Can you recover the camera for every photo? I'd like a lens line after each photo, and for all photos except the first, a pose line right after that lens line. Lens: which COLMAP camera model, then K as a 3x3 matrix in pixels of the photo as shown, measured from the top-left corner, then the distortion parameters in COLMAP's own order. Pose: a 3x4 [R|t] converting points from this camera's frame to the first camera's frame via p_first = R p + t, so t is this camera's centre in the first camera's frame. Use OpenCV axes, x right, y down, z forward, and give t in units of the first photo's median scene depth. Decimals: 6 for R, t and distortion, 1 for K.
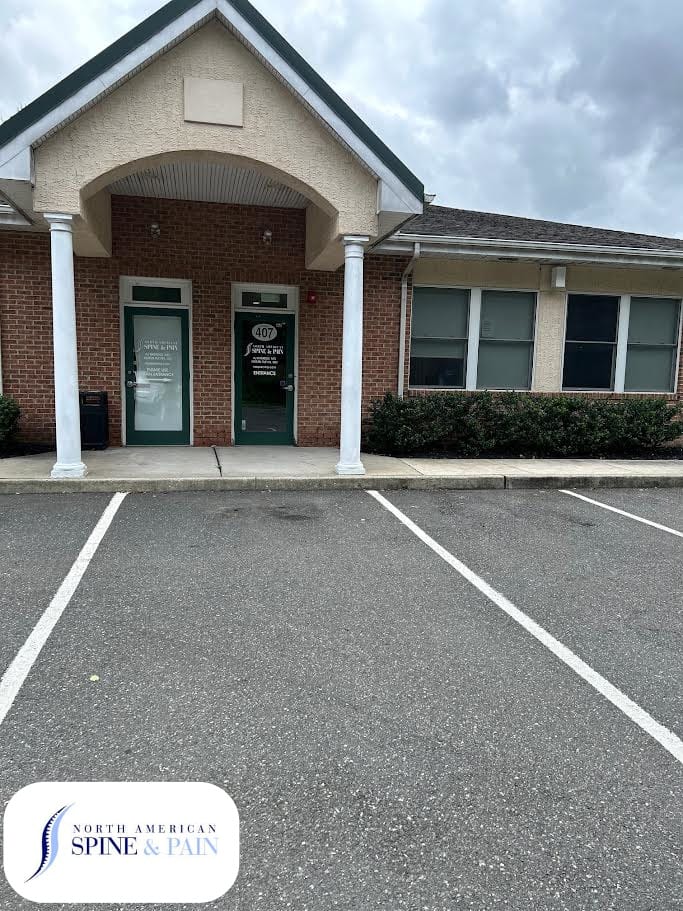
lens RADIAL K [[681.2, 0, 341.6], [0, 681.2, 457.0], [0, 0, 1]] dist [0.005768, 0.000909]
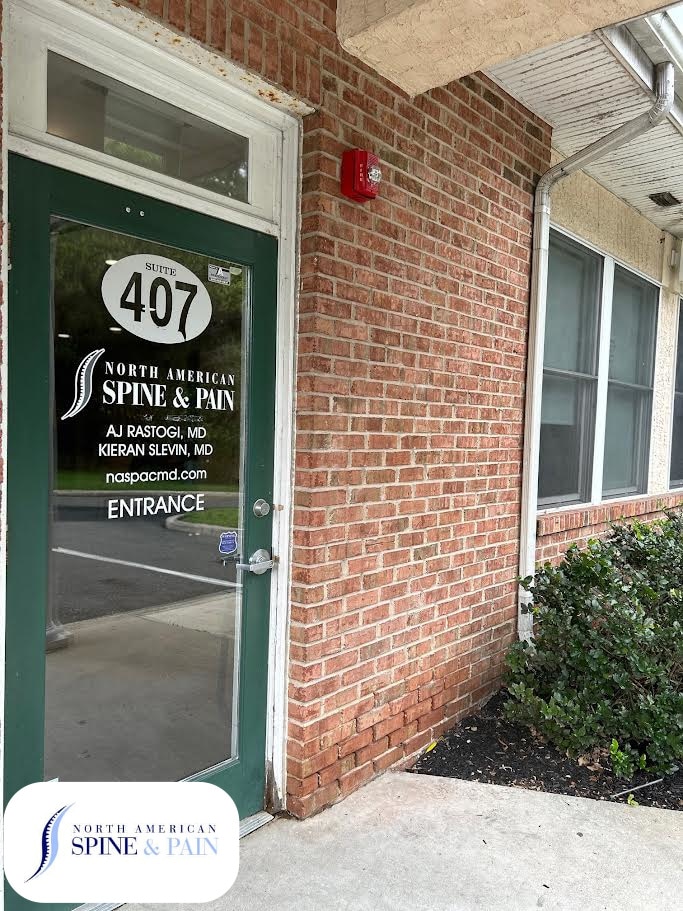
lens RADIAL K [[681.2, 0, 341.6], [0, 681.2, 457.0], [0, 0, 1]] dist [0.005768, 0.000909]
pose [[0.770983, -0.031830, 0.636060, -0.198428], [0.076136, 0.996194, -0.042435, -0.125370], [-0.632288, 0.081144, 0.770472, 0.817047]]
